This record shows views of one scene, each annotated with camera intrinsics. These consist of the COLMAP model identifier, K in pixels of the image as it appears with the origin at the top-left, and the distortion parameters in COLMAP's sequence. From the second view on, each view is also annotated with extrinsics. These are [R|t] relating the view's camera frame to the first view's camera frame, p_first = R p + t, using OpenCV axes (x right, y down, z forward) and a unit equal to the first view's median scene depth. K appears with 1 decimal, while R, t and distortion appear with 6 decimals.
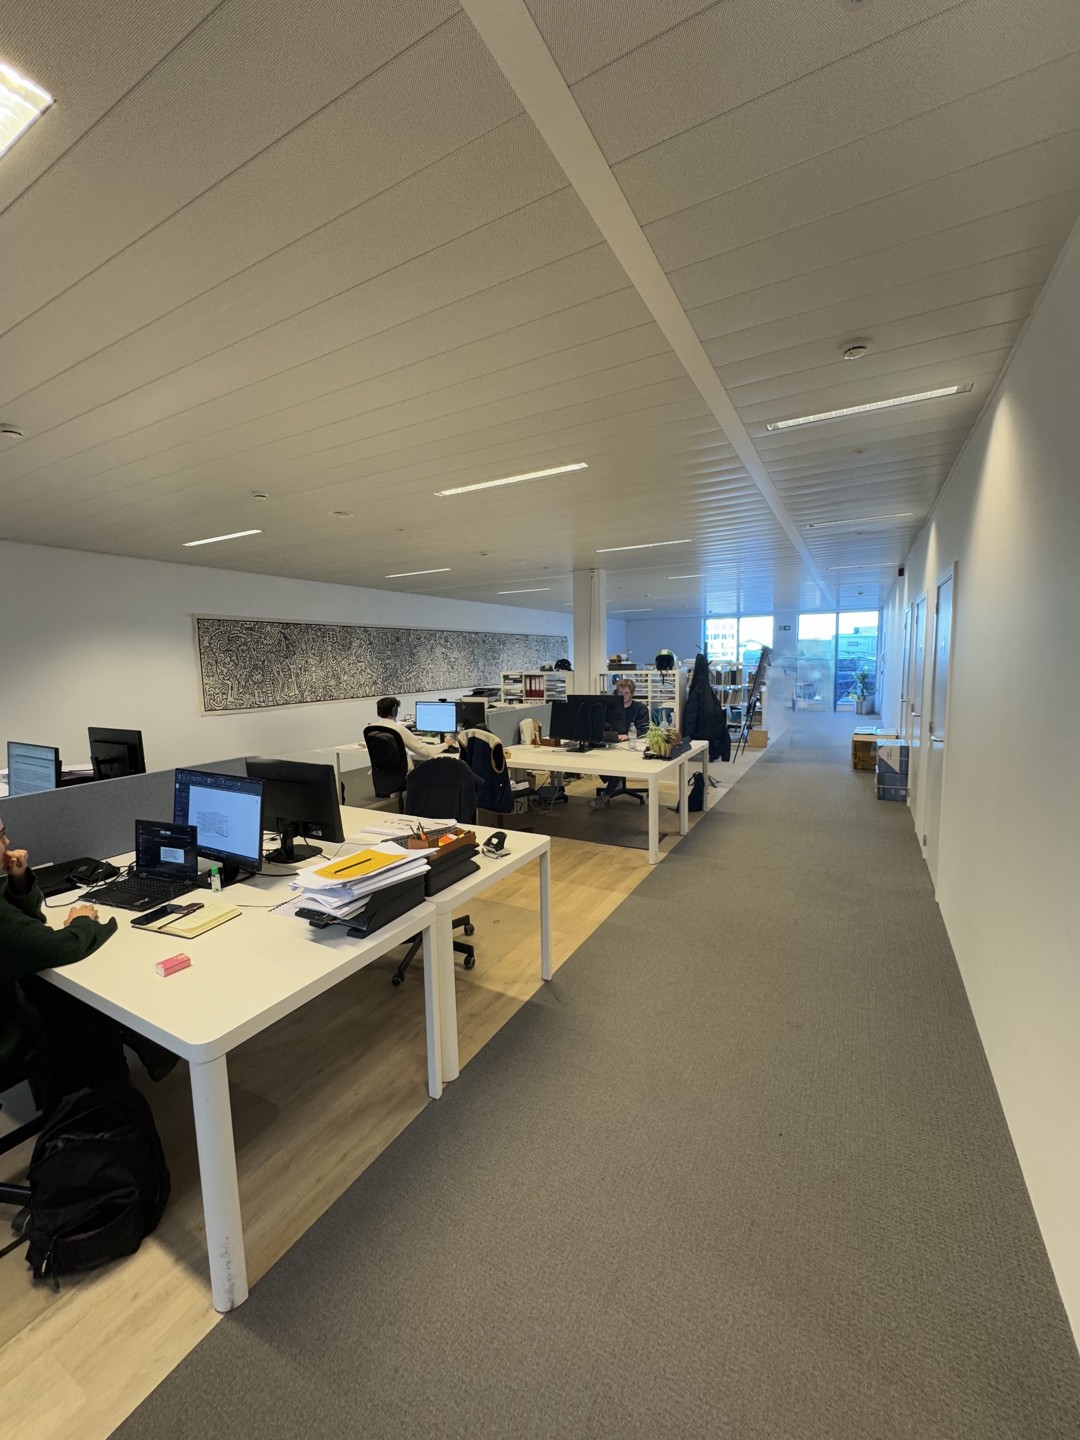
lens RADIAL K [[578.1, 0, 537.5], [0, 578.1, 722.6], [0, 0, 1]] dist [-0.002901, -0.000018]
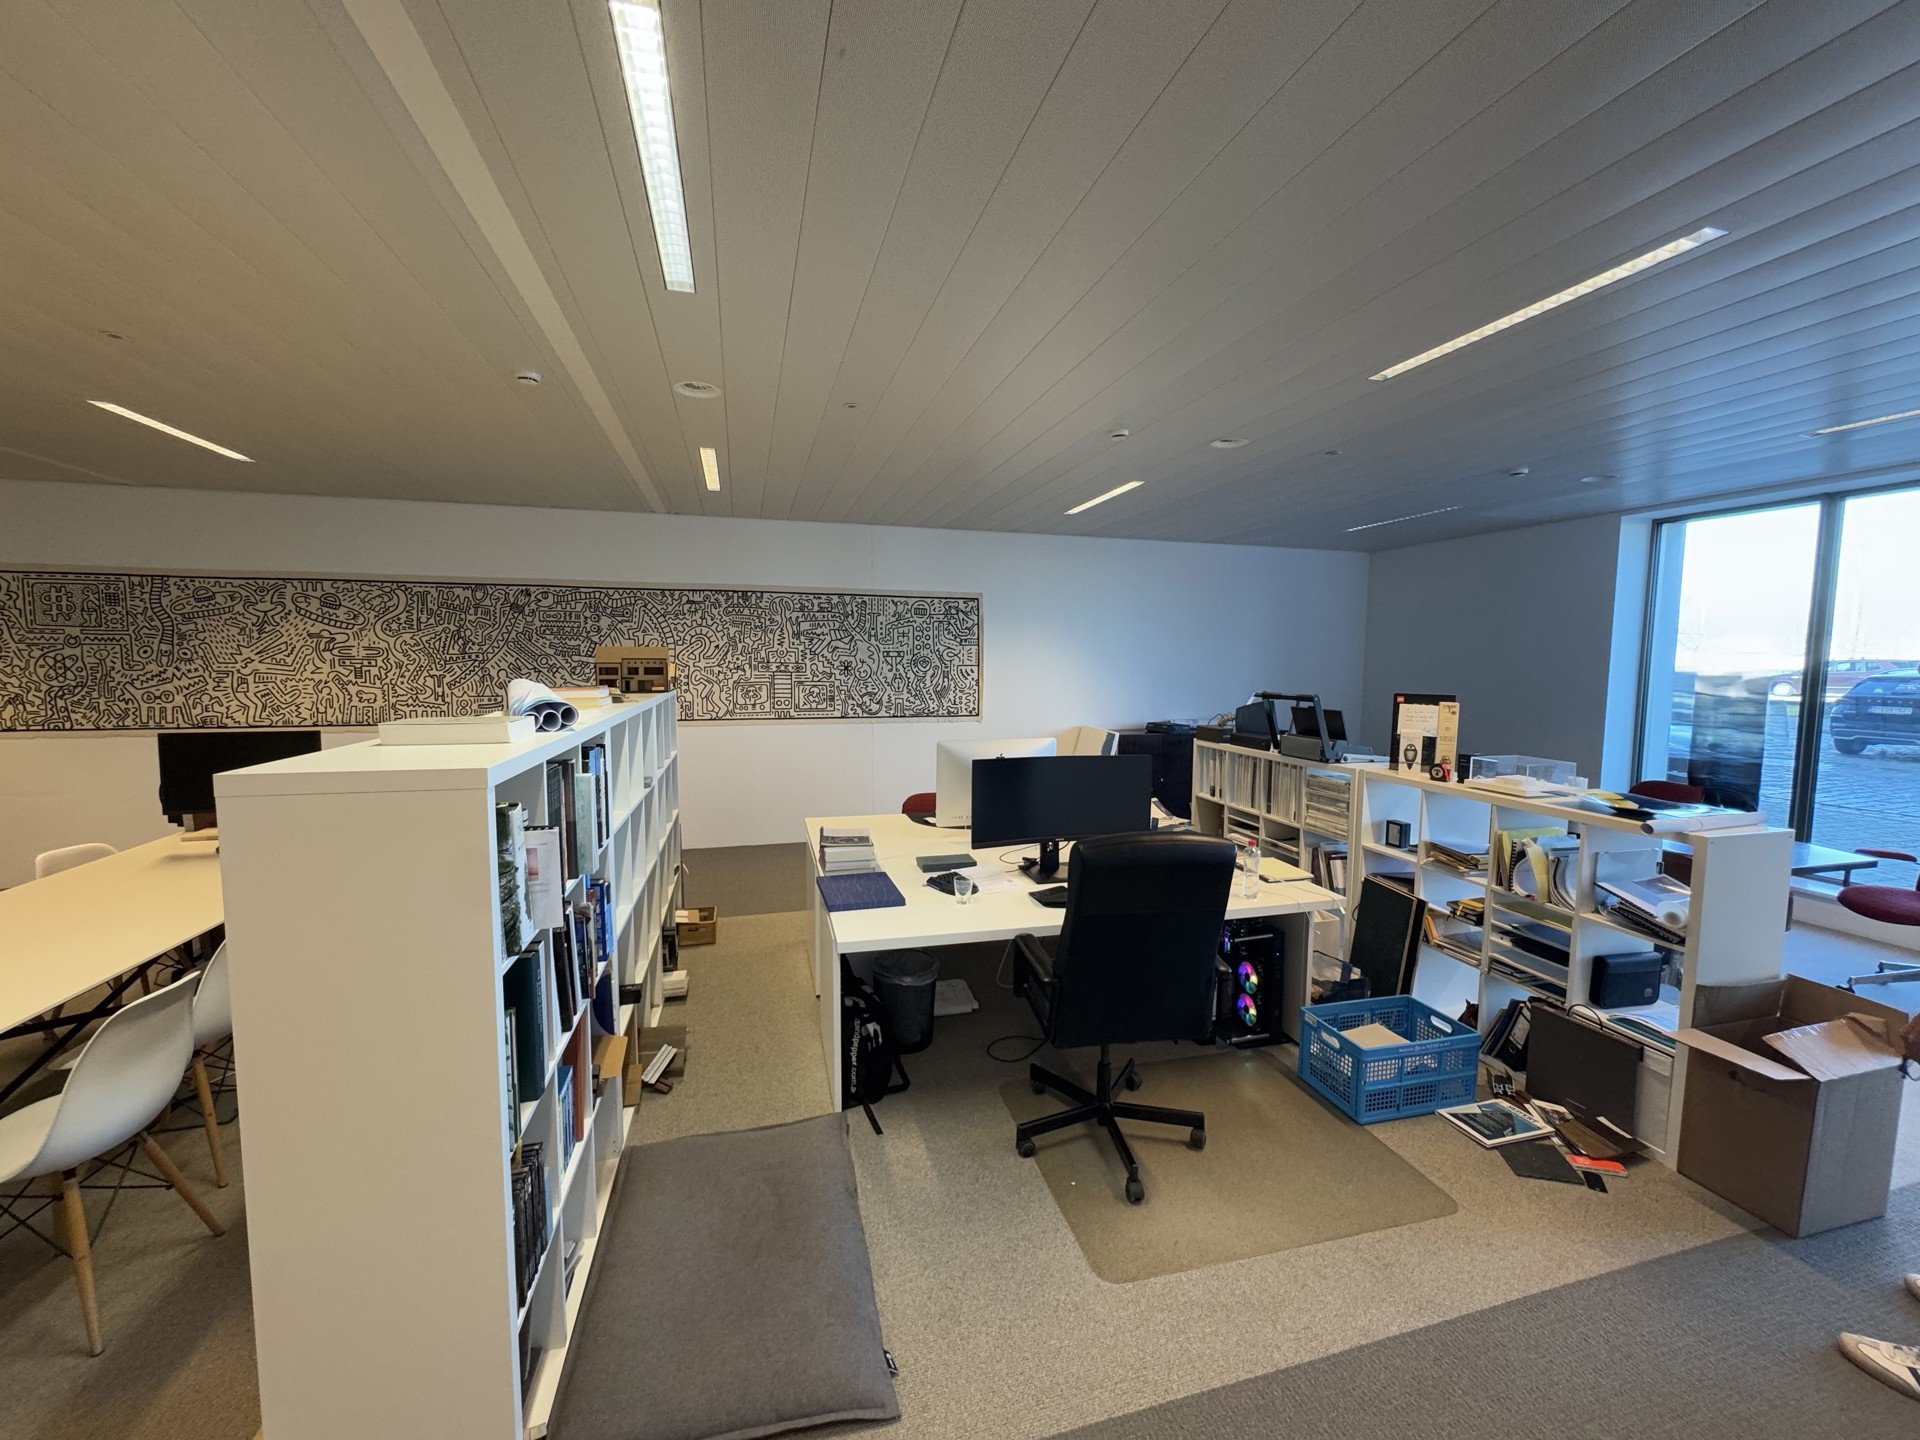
lens RADIAL K [[770.8, 0, 967.2], [0, 770.8, 719.7], [0, 0, 1]] dist [-0.002901, -0.000018]
pose [[0.712676, 0.078252, -0.697115, 0.554452], [-0.097651, 0.995150, 0.011876, -0.116016], [0.694663, 0.059610, 0.716861, 0.965187]]
